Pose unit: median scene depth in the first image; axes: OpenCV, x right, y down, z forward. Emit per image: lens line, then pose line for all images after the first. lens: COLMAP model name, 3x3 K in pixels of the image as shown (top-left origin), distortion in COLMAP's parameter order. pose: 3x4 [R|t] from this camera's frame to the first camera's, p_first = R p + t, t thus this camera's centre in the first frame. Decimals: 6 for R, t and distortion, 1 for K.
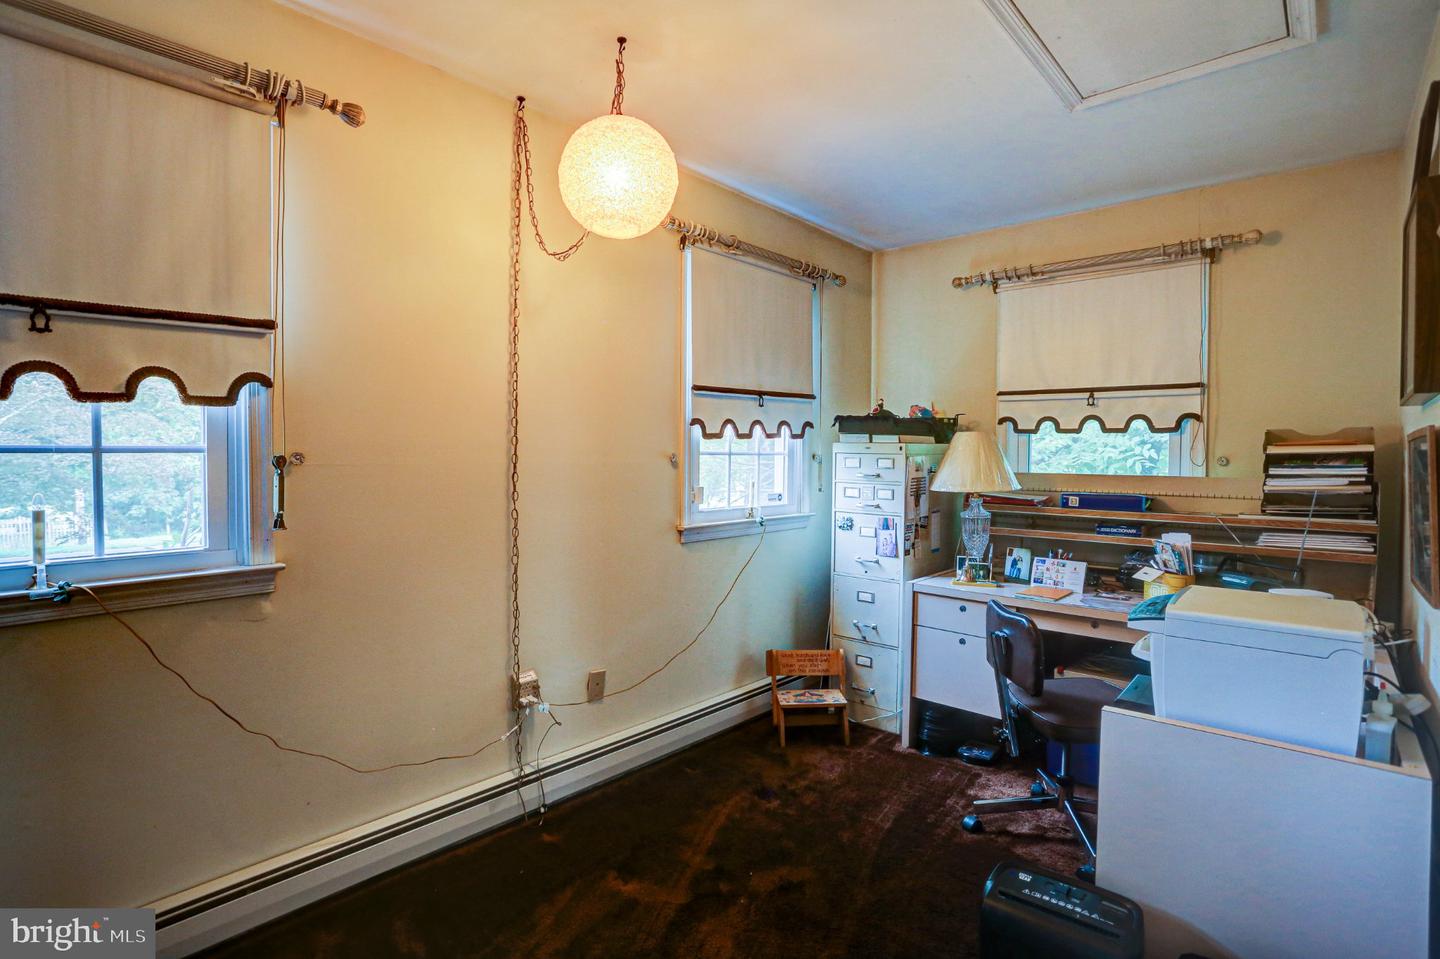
lens RADIAL K [[700.3, 0, 721.9], [0, 700.3, 464.9], [0, 0, 1]] dist [-0.078825, 0.035926]
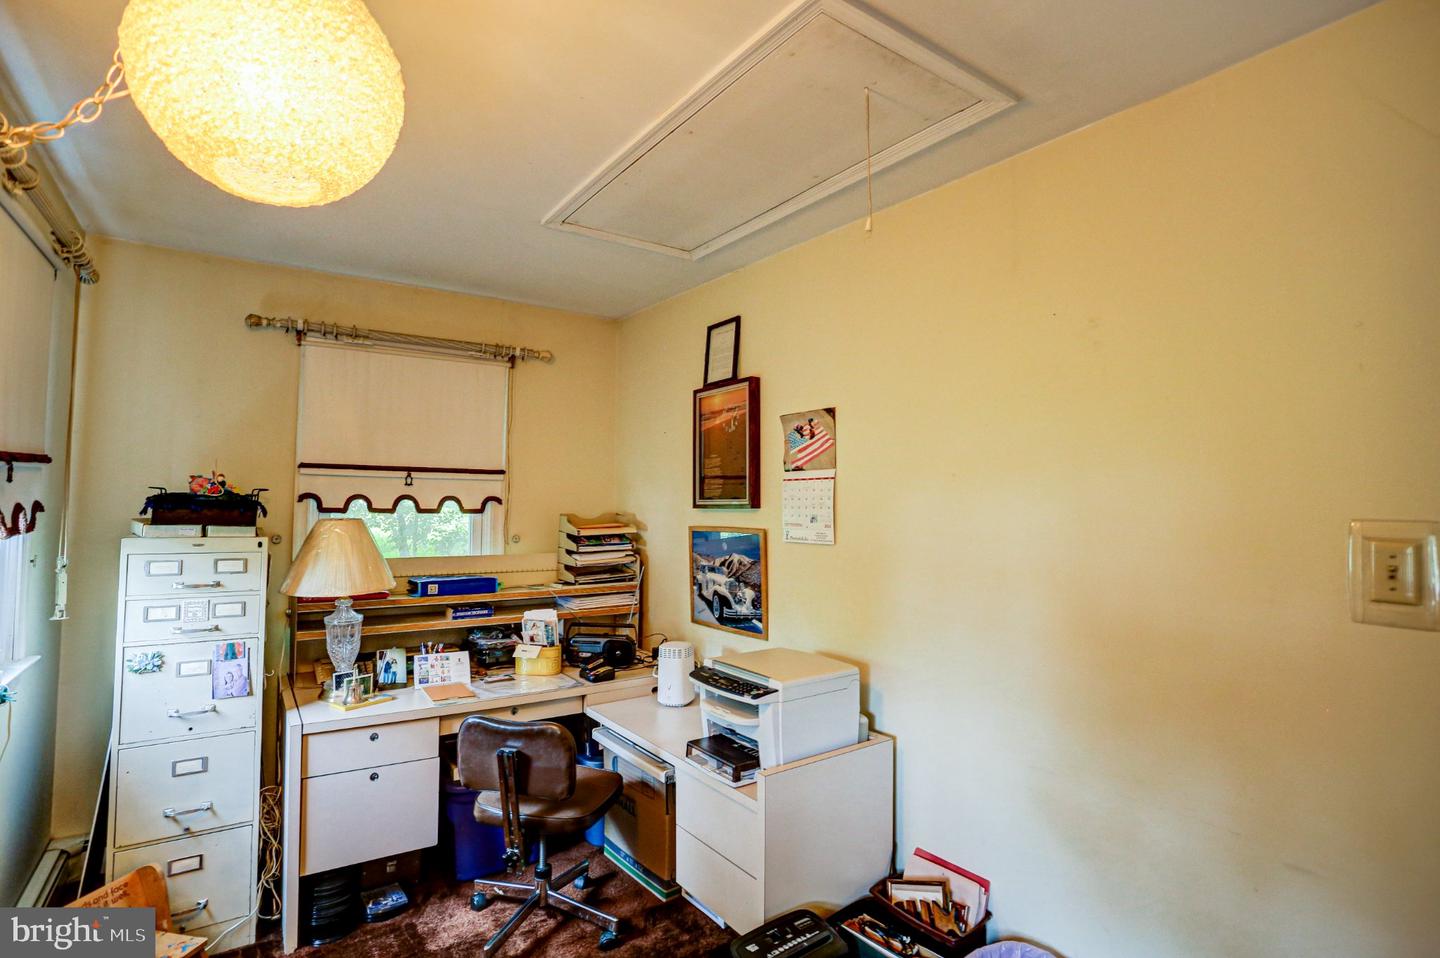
lens RADIAL K [[700.3, 0, 721.9], [0, 700.3, 464.4], [0, 0, 1]] dist [-0.078825, 0.035926]
pose [[0.233704, 0.043718, 0.971324, -0.325986], [0.007175, 0.998884, -0.046685, -0.070215], [-0.972281, 0.017879, 0.233130, 0.352902]]
